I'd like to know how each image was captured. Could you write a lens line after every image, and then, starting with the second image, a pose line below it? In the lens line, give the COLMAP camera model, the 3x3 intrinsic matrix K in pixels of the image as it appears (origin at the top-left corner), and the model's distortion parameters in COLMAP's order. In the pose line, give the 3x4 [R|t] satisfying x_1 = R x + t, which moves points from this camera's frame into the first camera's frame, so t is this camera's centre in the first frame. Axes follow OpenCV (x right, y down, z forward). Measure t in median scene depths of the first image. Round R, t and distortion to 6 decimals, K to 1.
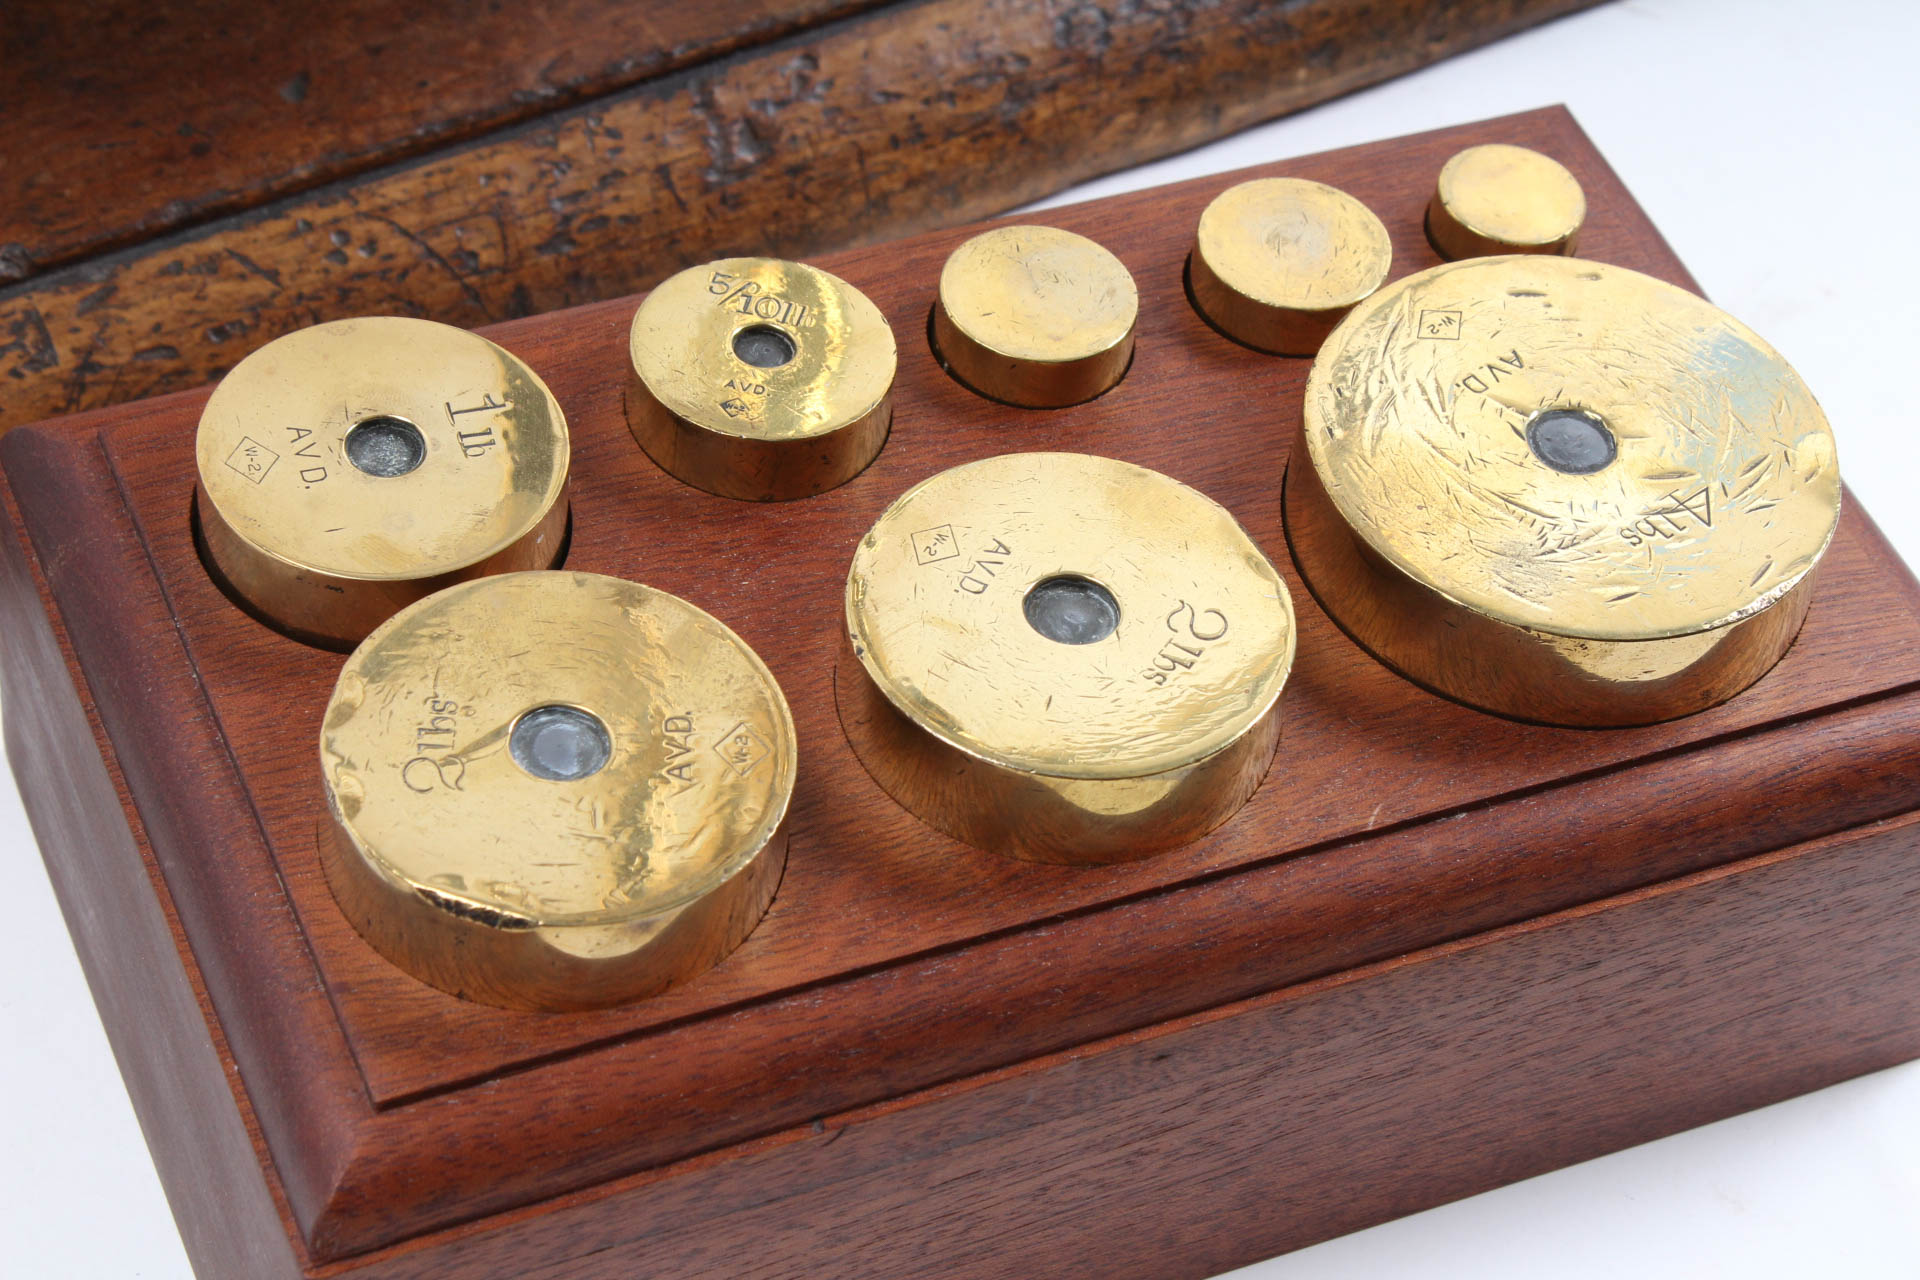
lens RADIAL K [[4547.3, 0, 948.5], [0, 4547.3, 628.2], [0, 0, 1]] dist [0.104403, 0.000000]
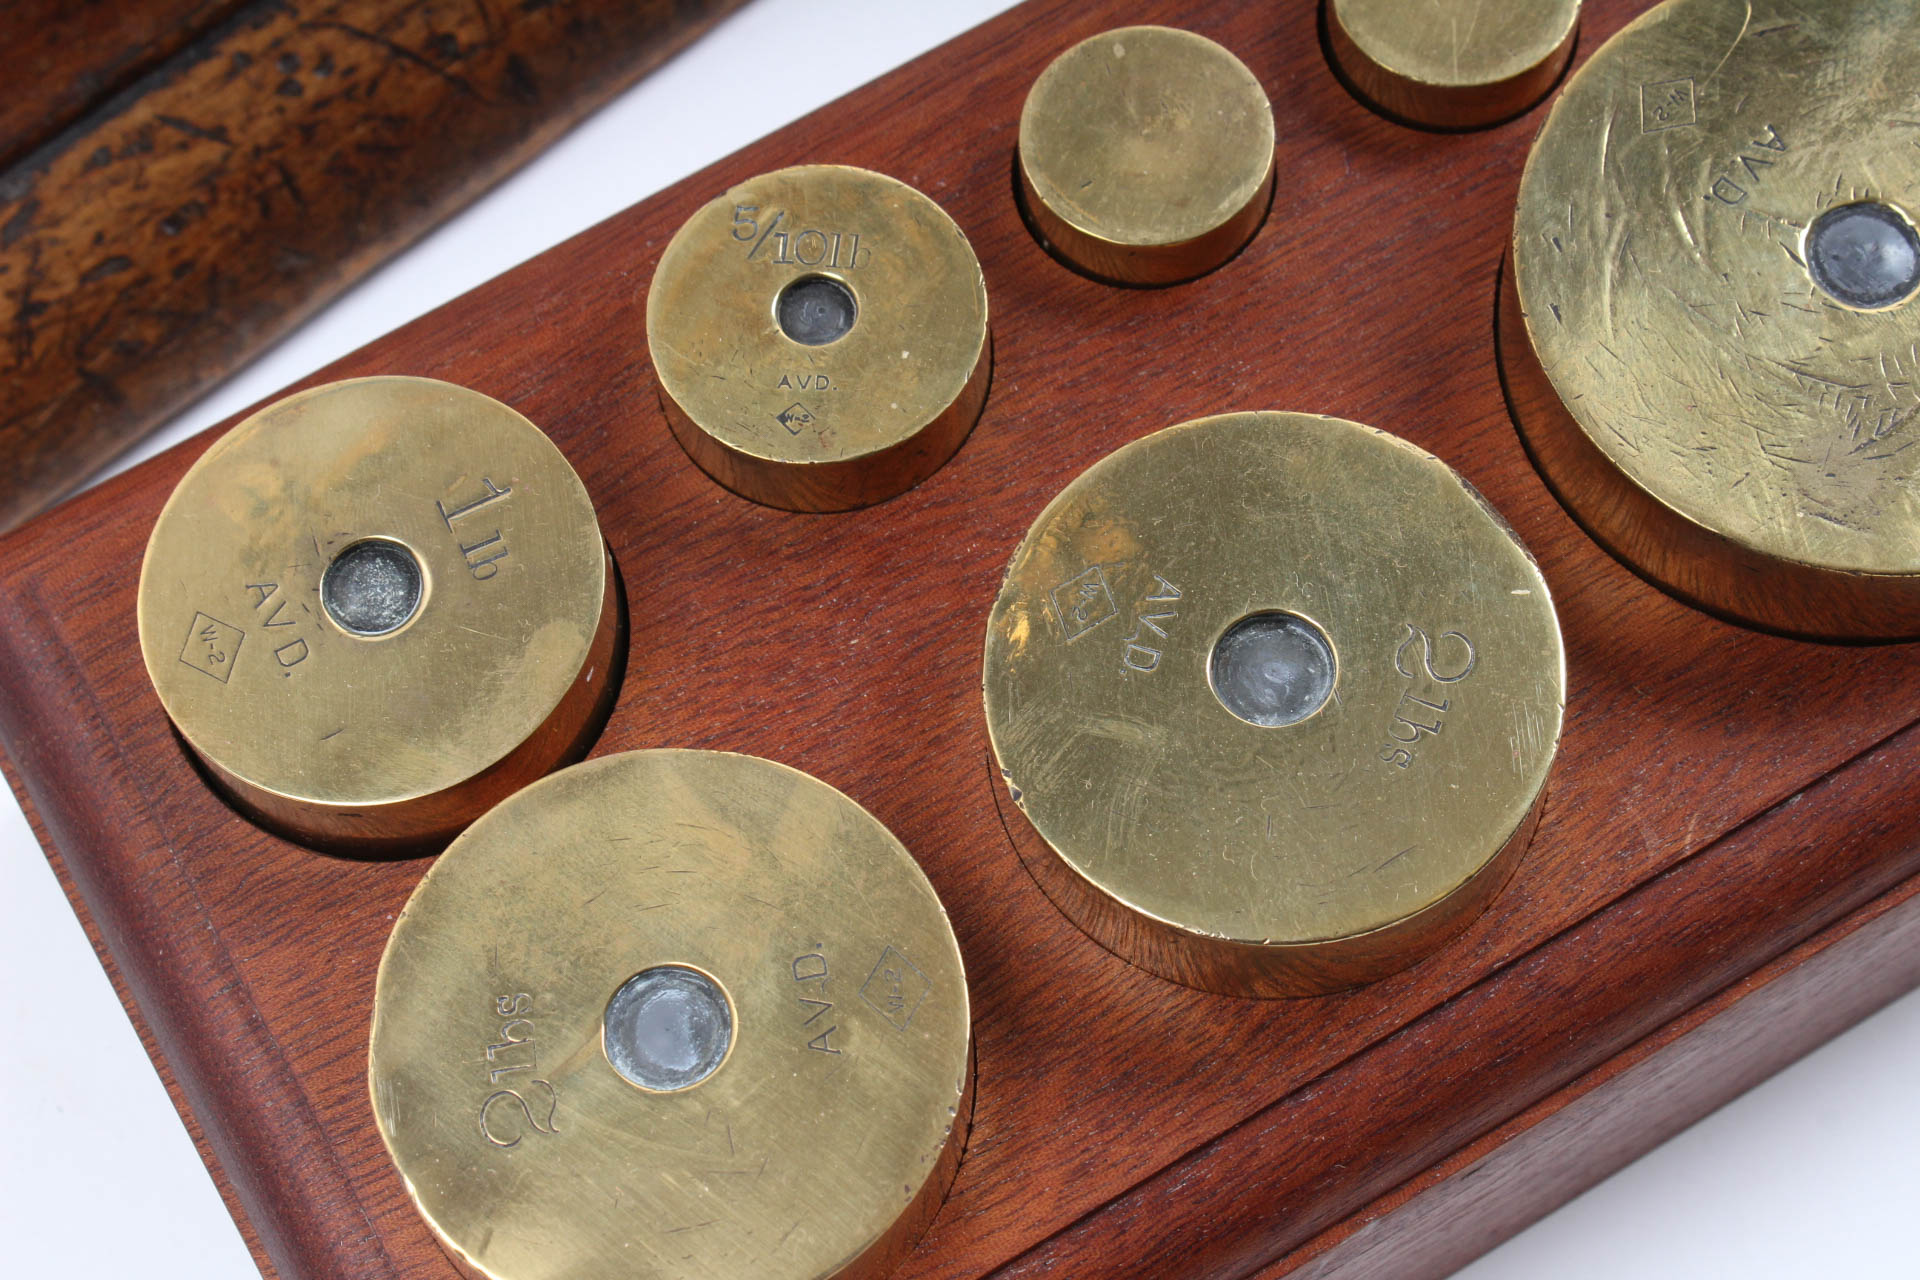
lens RADIAL K [[3629.6, 0, 963.6], [0, 3629.6, 638.8], [0, 0, 1]] dist [0.031603, 0.000000]
pose [[0.982004, -0.173720, -0.074086, 0.021127], [0.188598, 0.922645, 0.336390, -0.219210], [0.009917, -0.344309, 0.938804, 0.400808]]
